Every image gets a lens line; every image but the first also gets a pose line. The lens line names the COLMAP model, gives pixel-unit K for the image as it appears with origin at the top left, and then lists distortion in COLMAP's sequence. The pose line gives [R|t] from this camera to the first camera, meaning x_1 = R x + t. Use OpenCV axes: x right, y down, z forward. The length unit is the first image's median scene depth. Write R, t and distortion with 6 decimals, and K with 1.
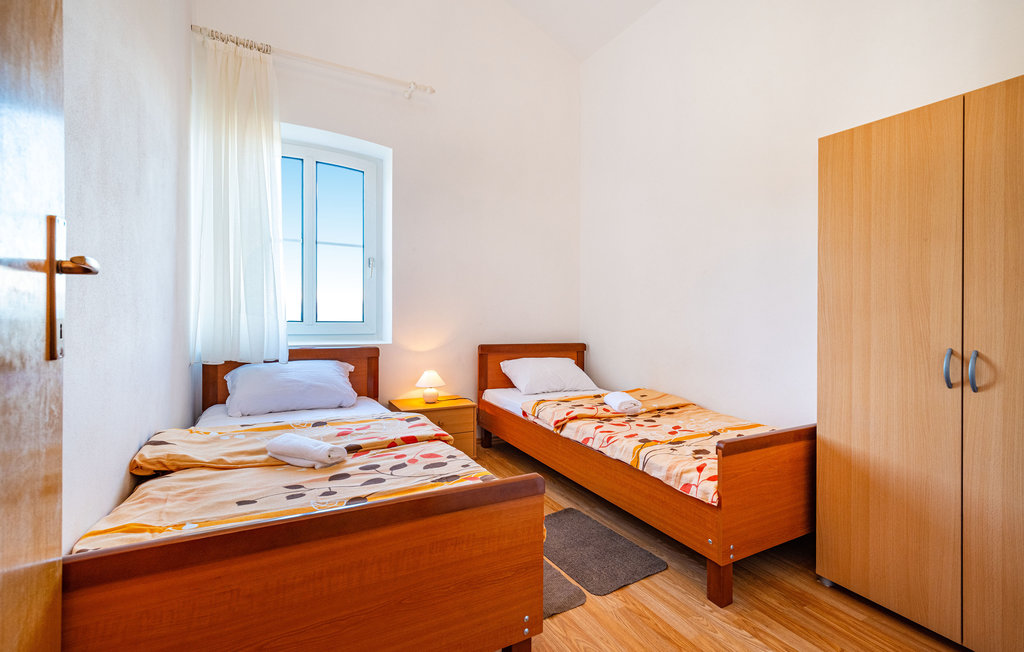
lens RADIAL K [[442.3, 0, 507.7], [0, 442.3, 317.7], [0, 0, 1]] dist [-0.003968, 0.001799]
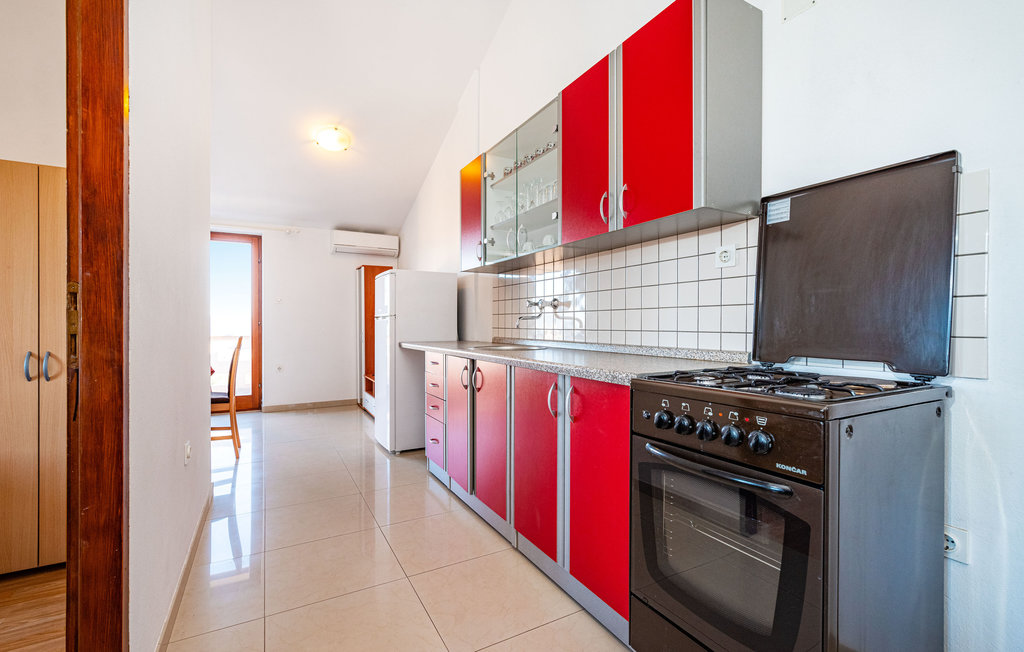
lens RADIAL K [[442.3, 0, 509.8], [0, 442.3, 324.2], [0, 0, 1]] dist [-0.003968, 0.001799]
pose [[-0.048020, 0.001601, 0.998845, -0.418760], [0.005419, 0.999984, -0.001342, -0.003921], [-0.998832, 0.005349, -0.048028, -0.405450]]
